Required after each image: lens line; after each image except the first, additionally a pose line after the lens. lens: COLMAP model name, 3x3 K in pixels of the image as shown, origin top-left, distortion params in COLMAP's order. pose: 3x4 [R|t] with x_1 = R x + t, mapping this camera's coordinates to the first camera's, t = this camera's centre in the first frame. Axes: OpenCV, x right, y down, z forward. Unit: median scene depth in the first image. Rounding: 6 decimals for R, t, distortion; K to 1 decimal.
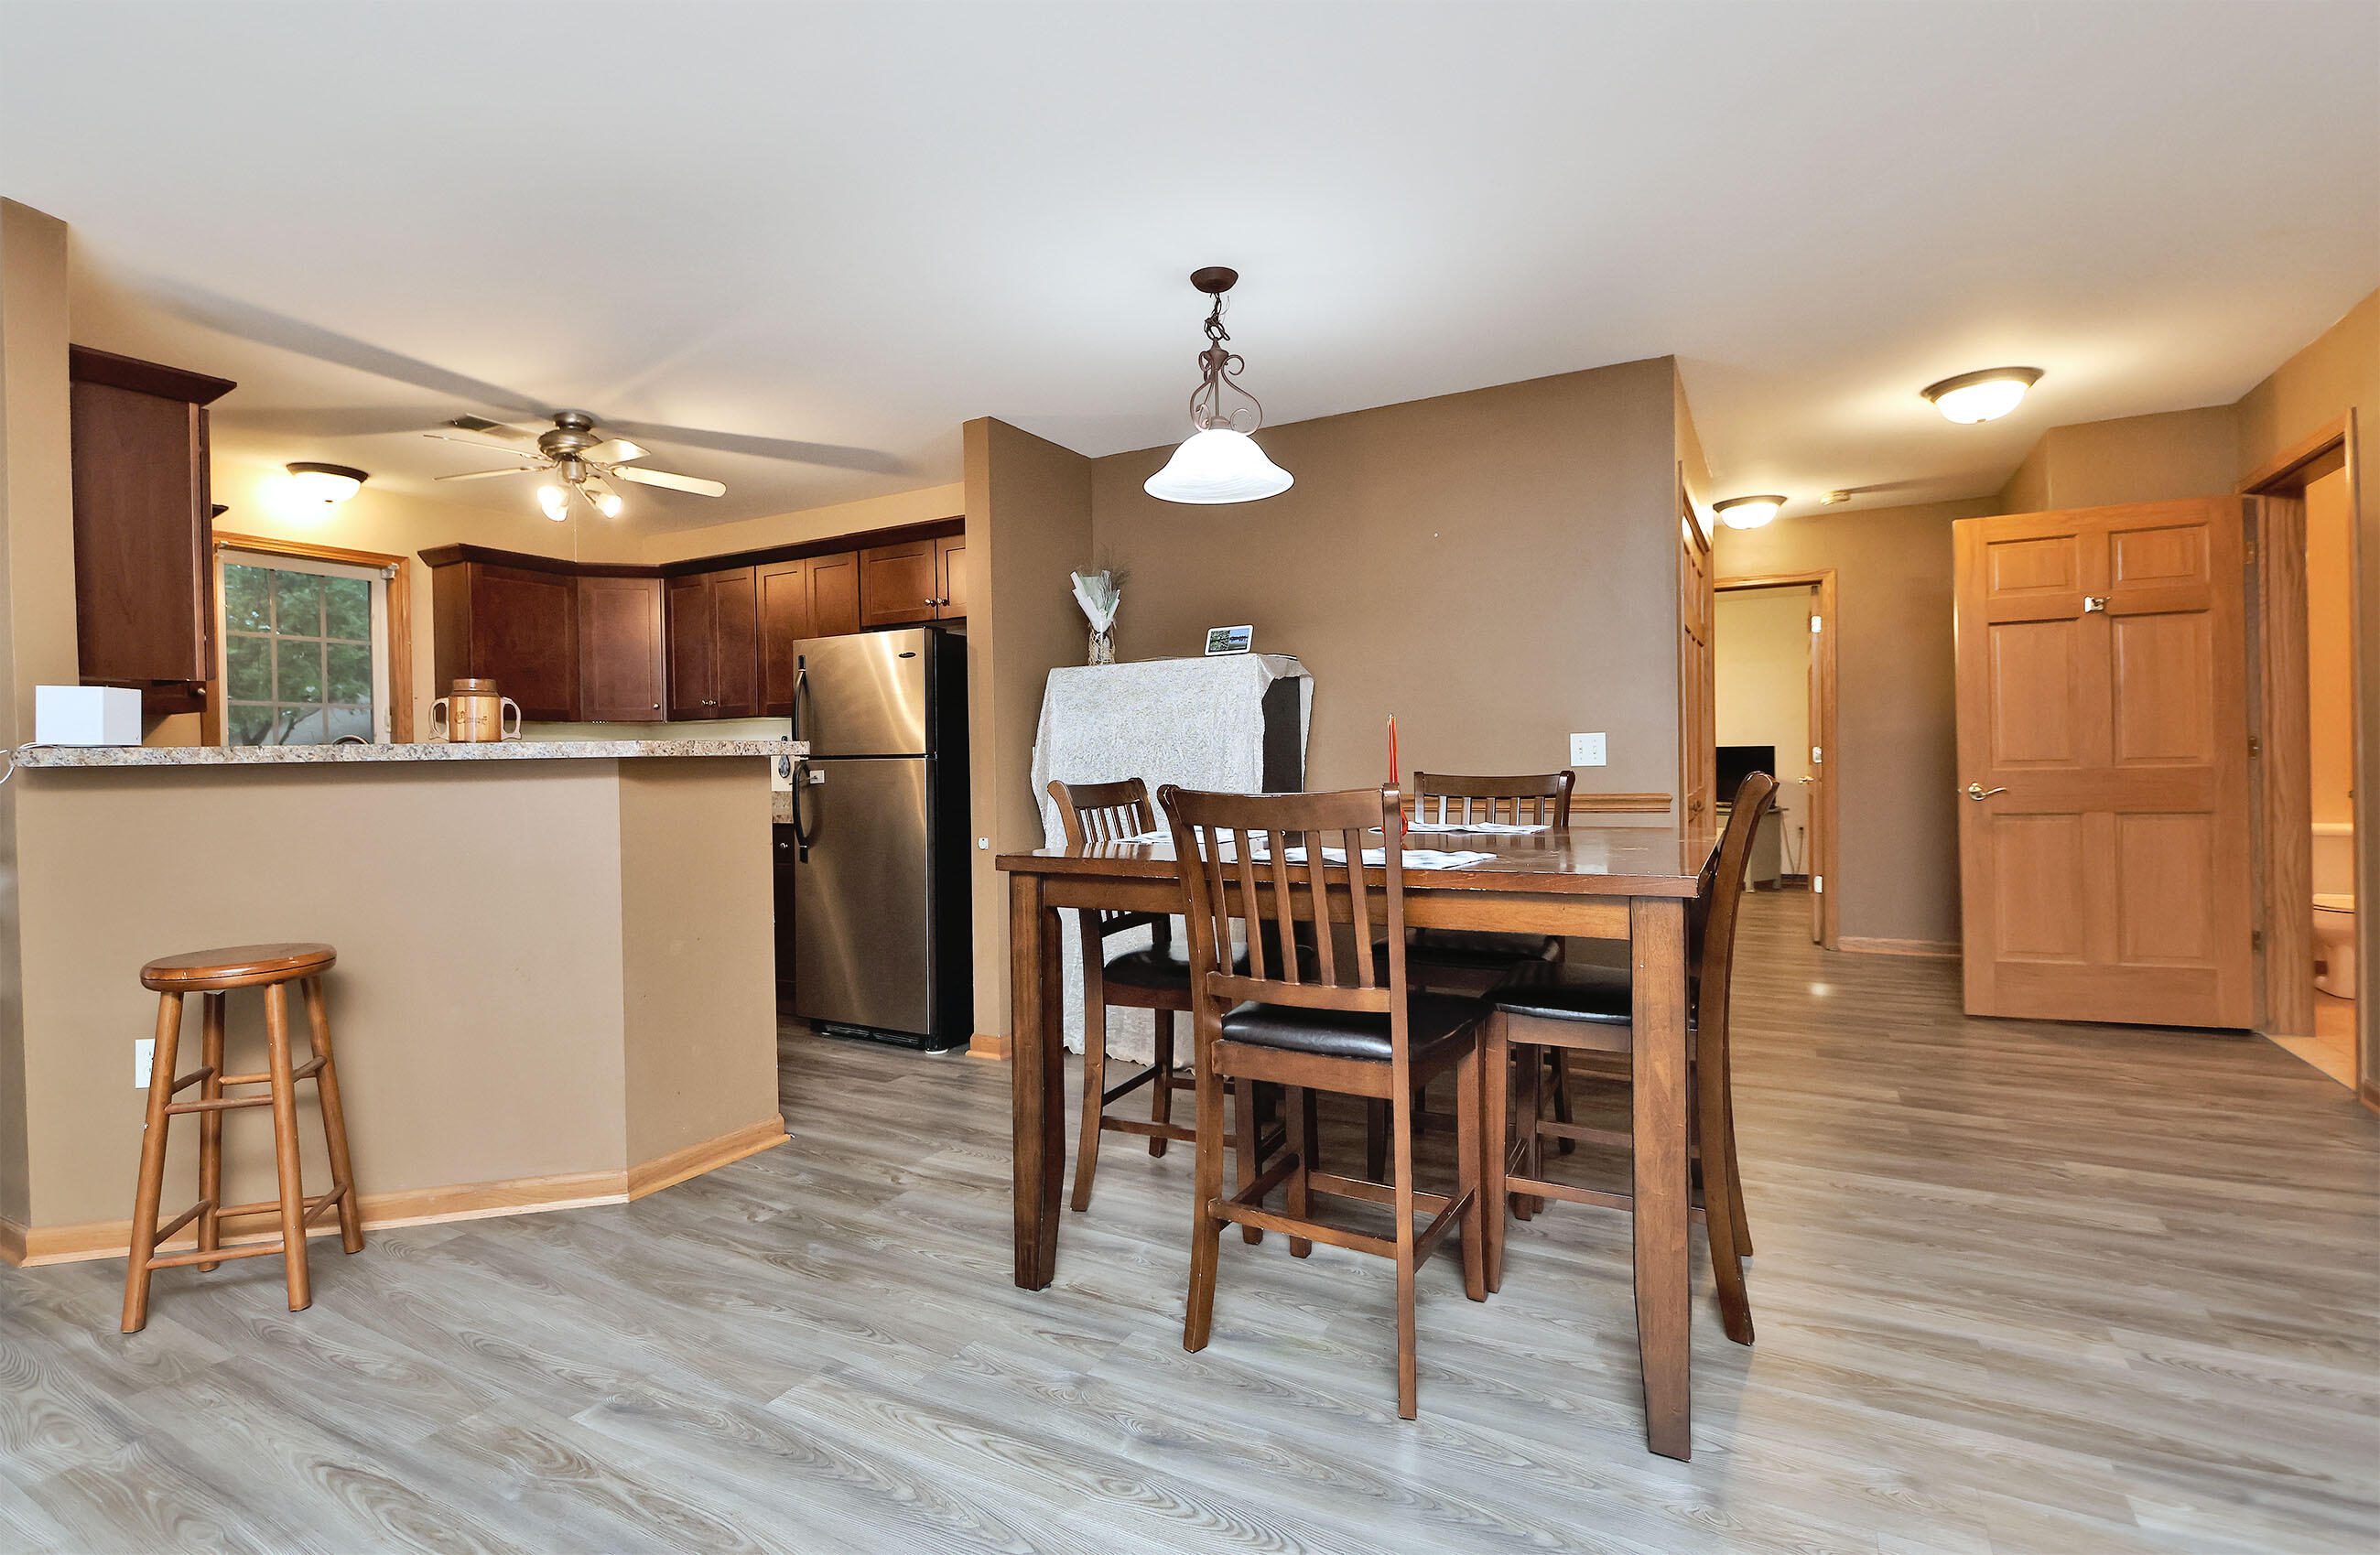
lens RADIAL K [[1105.2, 0, 1190.0], [0, 1105.2, 777.5], [0, 0, 1]] dist [-0.000028, -0.000039]
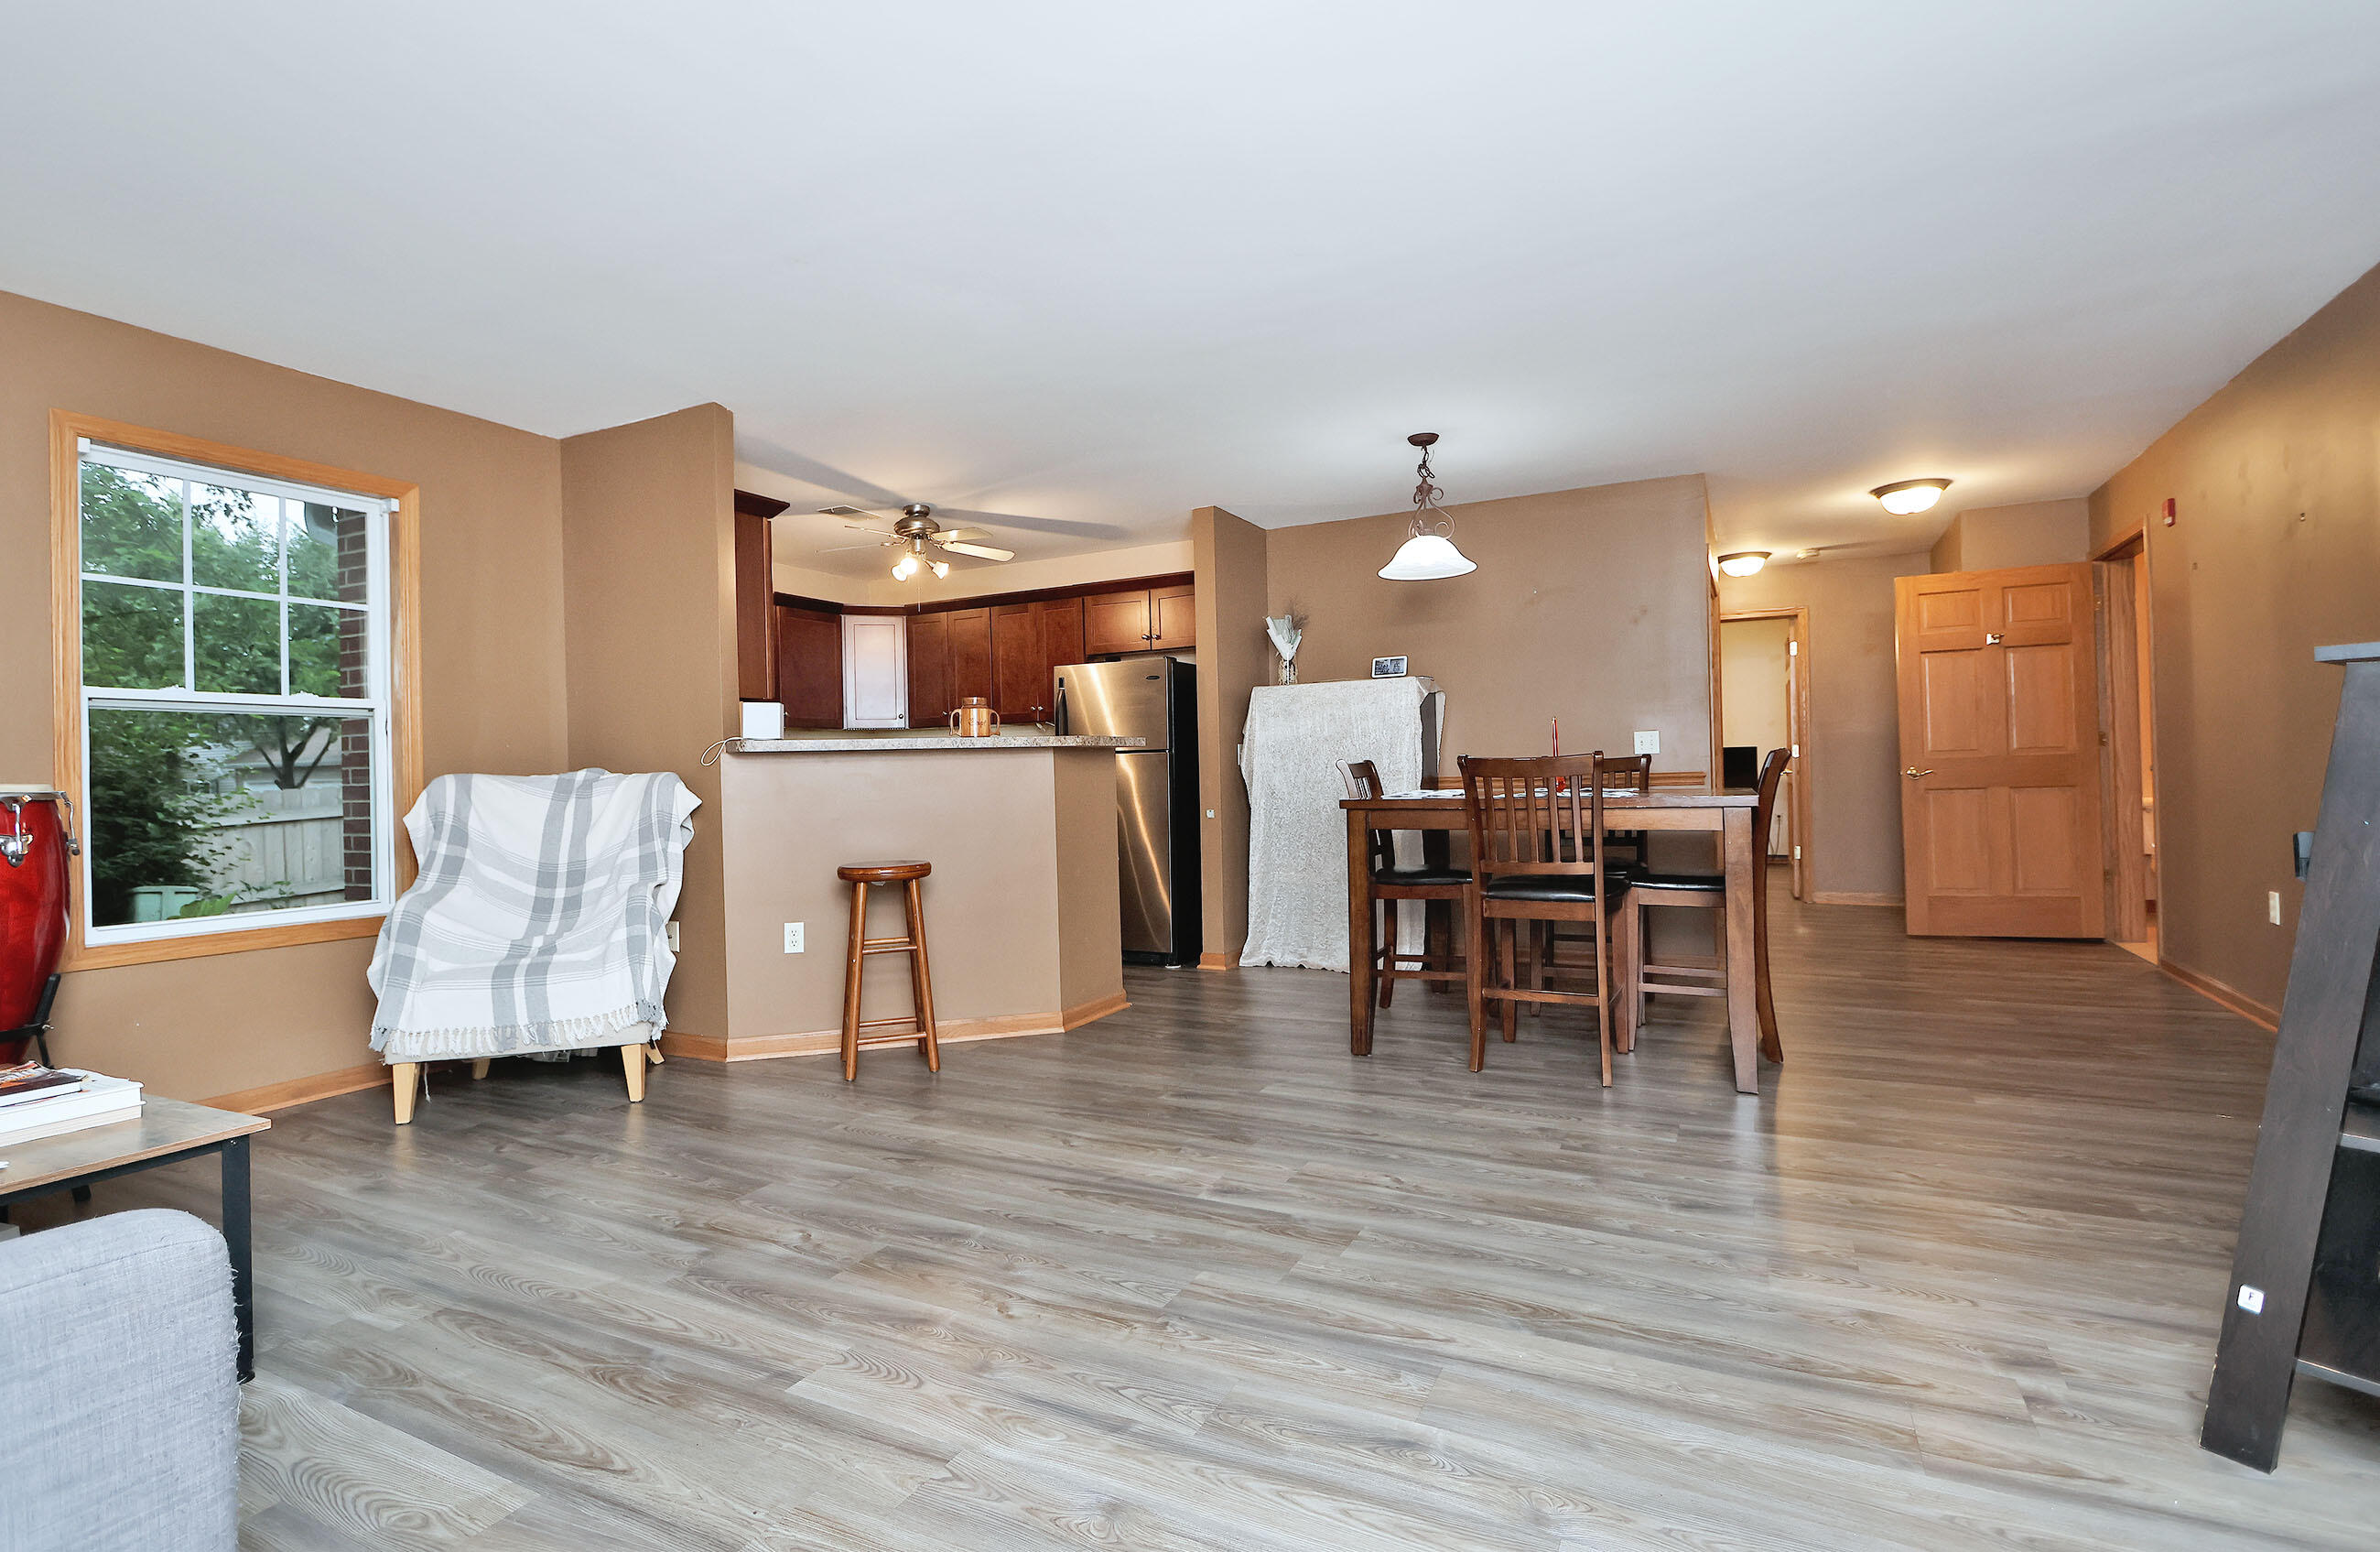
lens RADIAL K [[1127.9, 0, 1190.0], [0, 1127.9, 776.0], [0, 0, 1]] dist [-0.000798, 0.000037]
pose [[0.999394, -0.005990, 0.034285, -0.269220], [0.006427, 0.999899, -0.012657, 0.031101], [-0.034206, 0.012869, 0.999332, -0.422188]]
